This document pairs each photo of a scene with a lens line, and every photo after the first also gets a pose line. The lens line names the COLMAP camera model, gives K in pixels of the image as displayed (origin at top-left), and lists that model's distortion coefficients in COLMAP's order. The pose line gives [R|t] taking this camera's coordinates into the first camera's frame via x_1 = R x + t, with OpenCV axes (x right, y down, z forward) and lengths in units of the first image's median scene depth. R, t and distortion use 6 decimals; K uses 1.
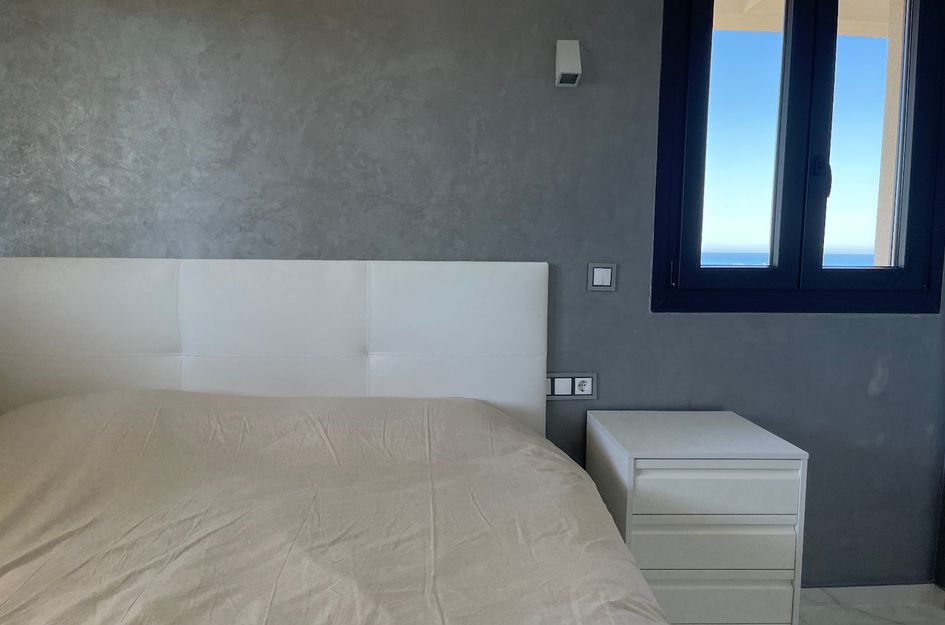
lens RADIAL K [[712.6, 0, 466.0], [0, 712.6, 313.6], [0, 0, 1]] dist [0.074920, -0.102886]
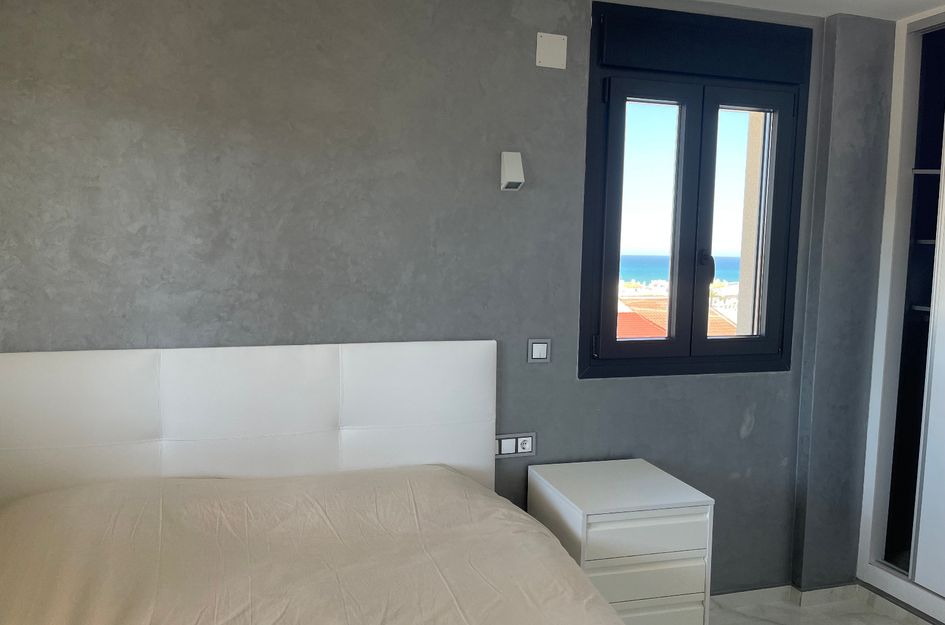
lens RADIAL K [[712.6, 0, 466.0], [0, 712.6, 313.6], [0, 0, 1]] dist [0.074920, -0.102886]
pose [[0.975721, -0.015169, 0.218492, -0.189021], [0.015122, 0.999884, 0.001887, -0.121305], [-0.218495, 0.001463, 0.975837, -0.118413]]
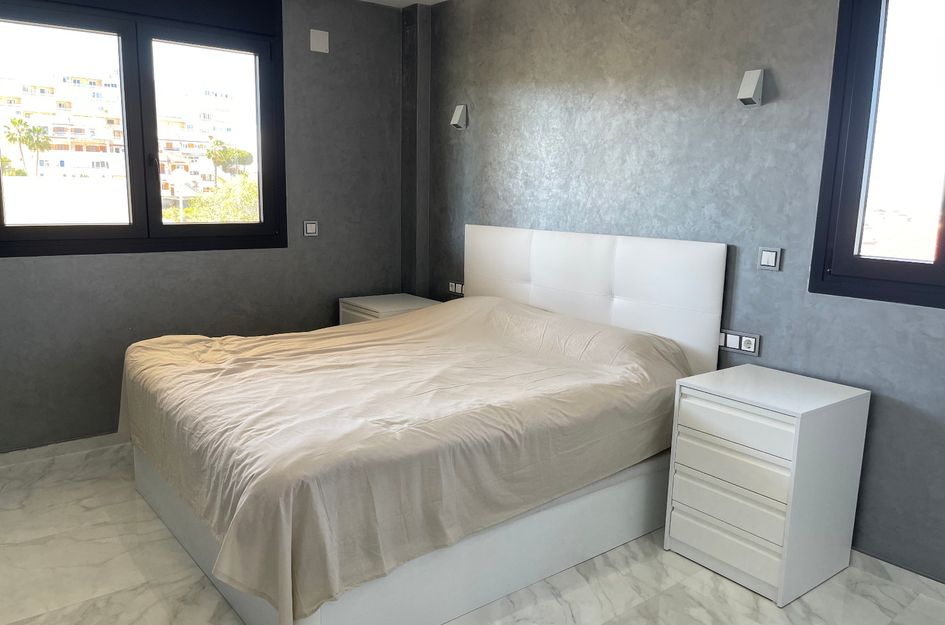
lens RADIAL K [[712.6, 0, 466.0], [0, 712.6, 313.6], [0, 0, 1]] dist [0.074920, -0.102886]
pose [[0.562692, 0.142050, -0.814371, 0.956902], [-0.091383, 0.989777, 0.109505, -0.047216], [0.821600, 0.012803, 0.569920, -0.137491]]
